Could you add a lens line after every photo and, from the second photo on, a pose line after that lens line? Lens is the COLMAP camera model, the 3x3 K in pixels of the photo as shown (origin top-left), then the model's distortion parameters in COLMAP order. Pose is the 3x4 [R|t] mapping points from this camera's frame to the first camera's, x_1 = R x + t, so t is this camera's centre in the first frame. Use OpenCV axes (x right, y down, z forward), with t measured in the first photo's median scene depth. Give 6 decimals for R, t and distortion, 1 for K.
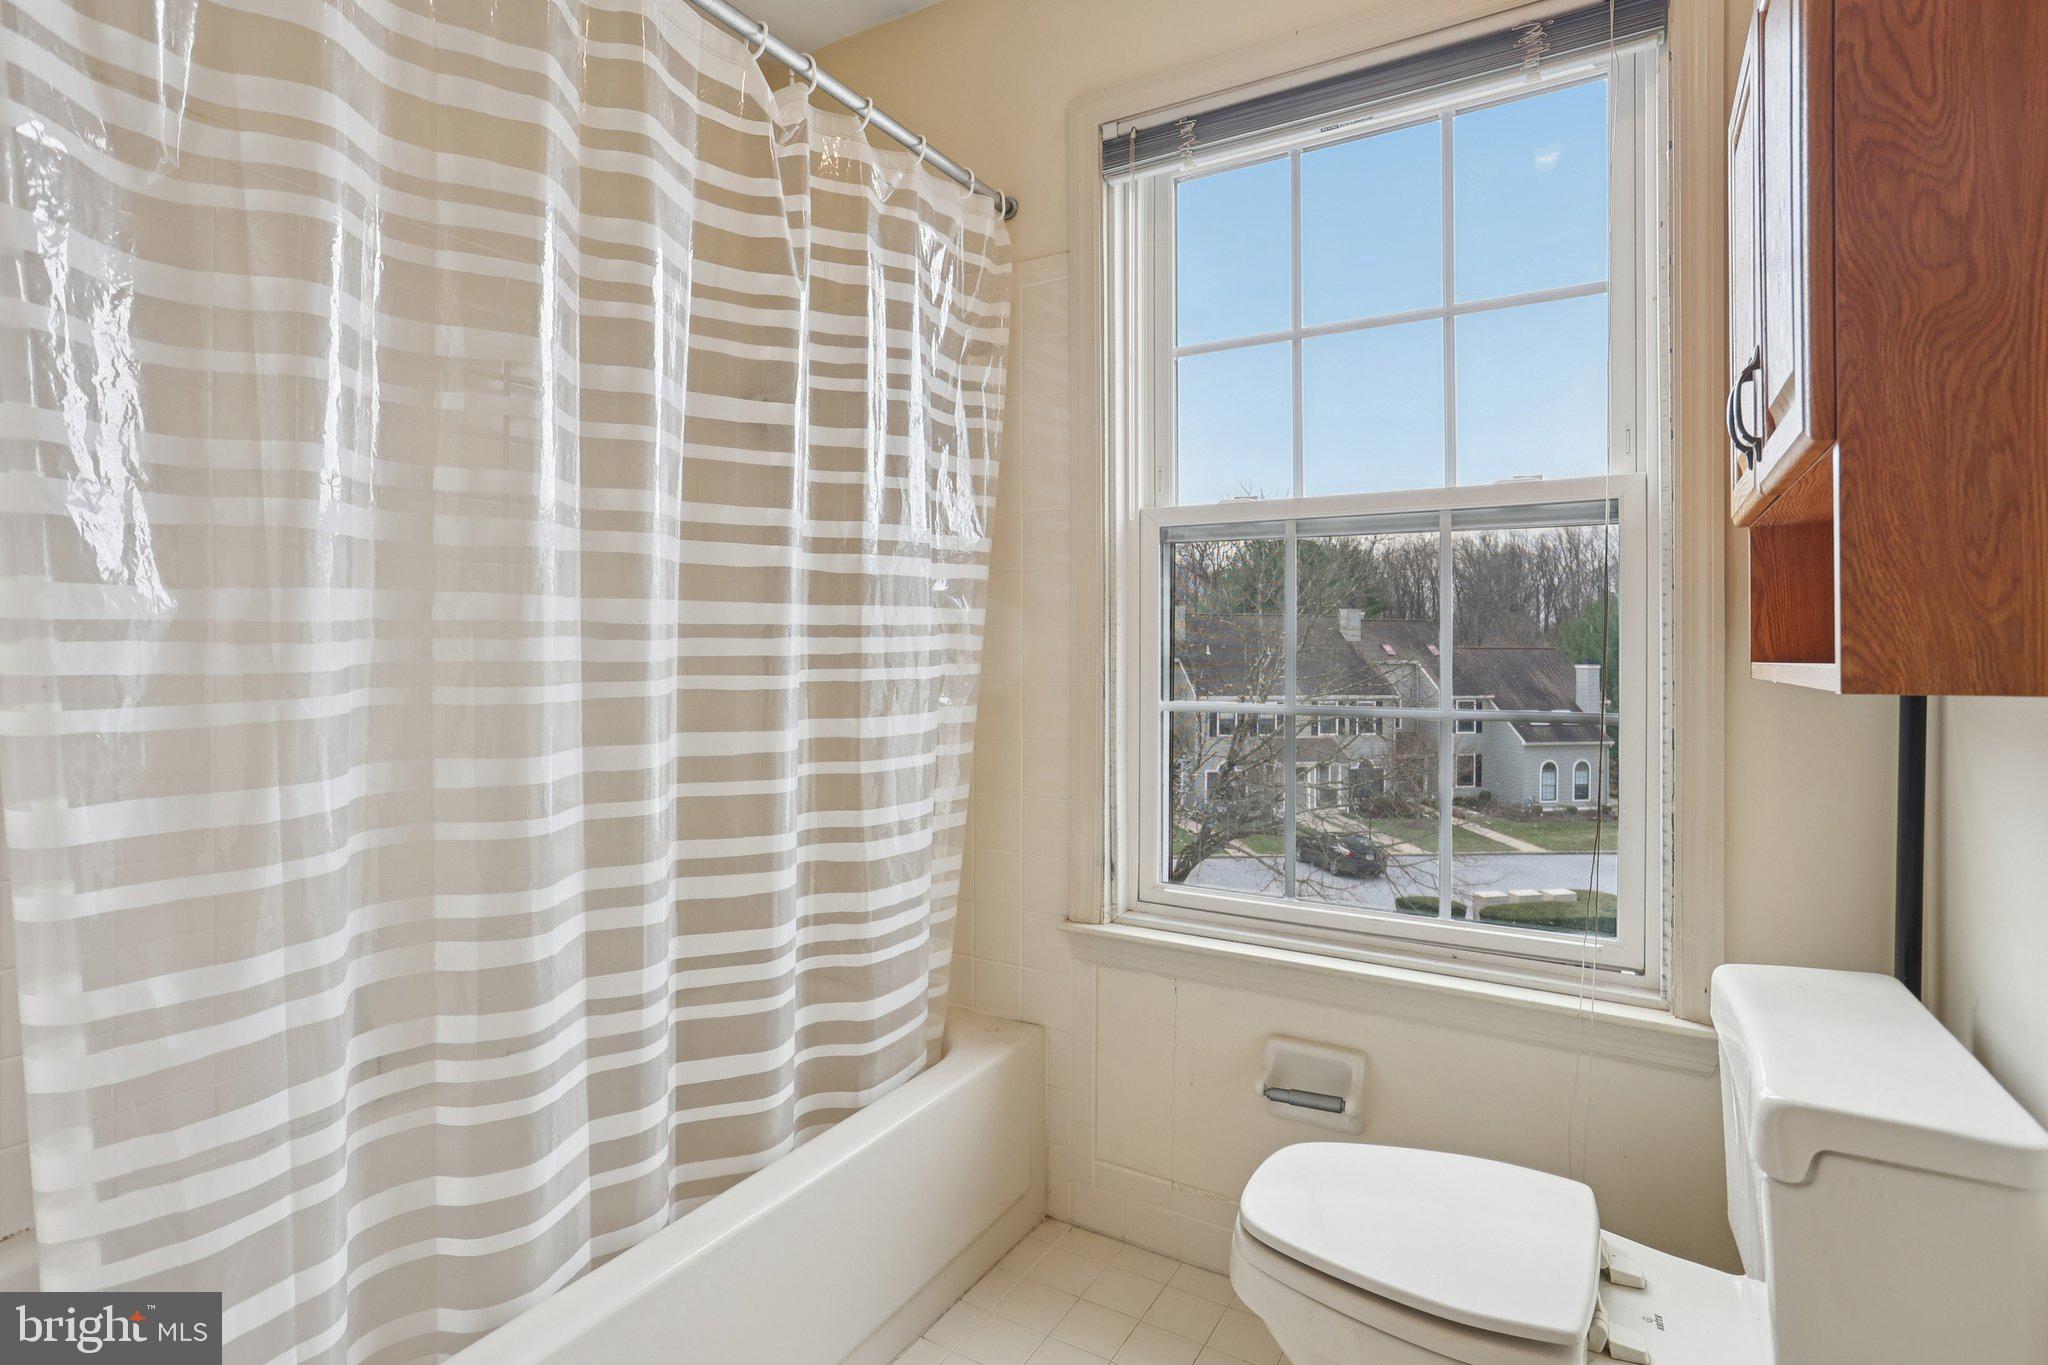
lens RADIAL K [[1006.7, 0, 1013.1], [0, 1006.7, 653.5], [0, 0, 1]] dist [-0.059531, 0.034828]
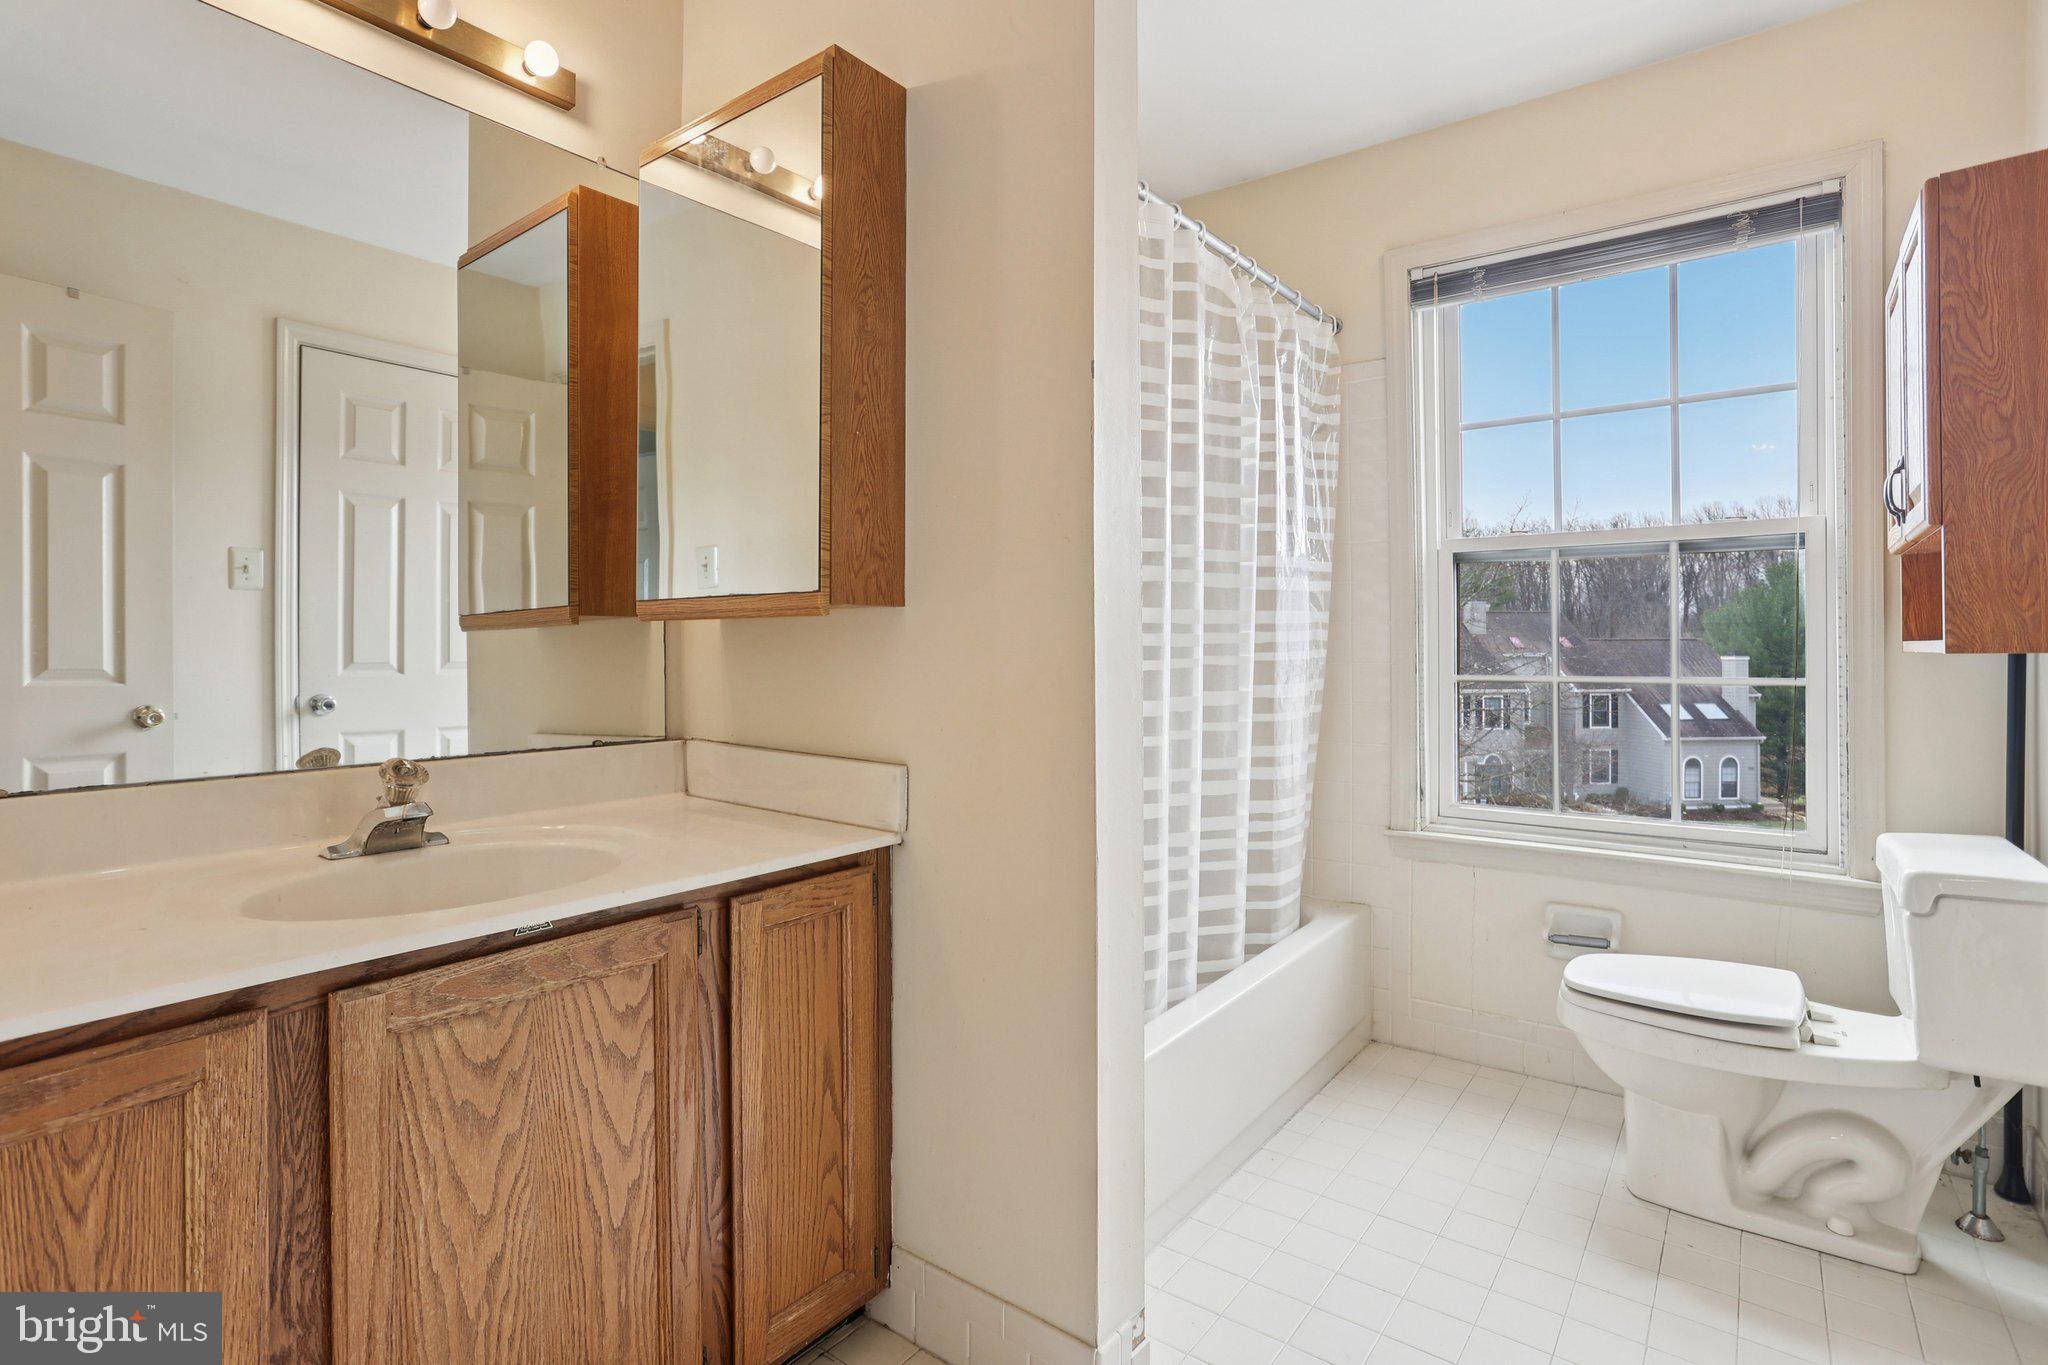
lens RADIAL K [[1021.0, 0, 994.8], [0, 1021.0, 653.0], [0, 0, 1]] dist [-0.060061, 0.033475]
pose [[0.993934, -0.008160, -0.109674, -0.435625], [0.008400, 0.999963, 0.001728, 0.010728], [0.109656, -0.002639, 0.993966, -0.620853]]
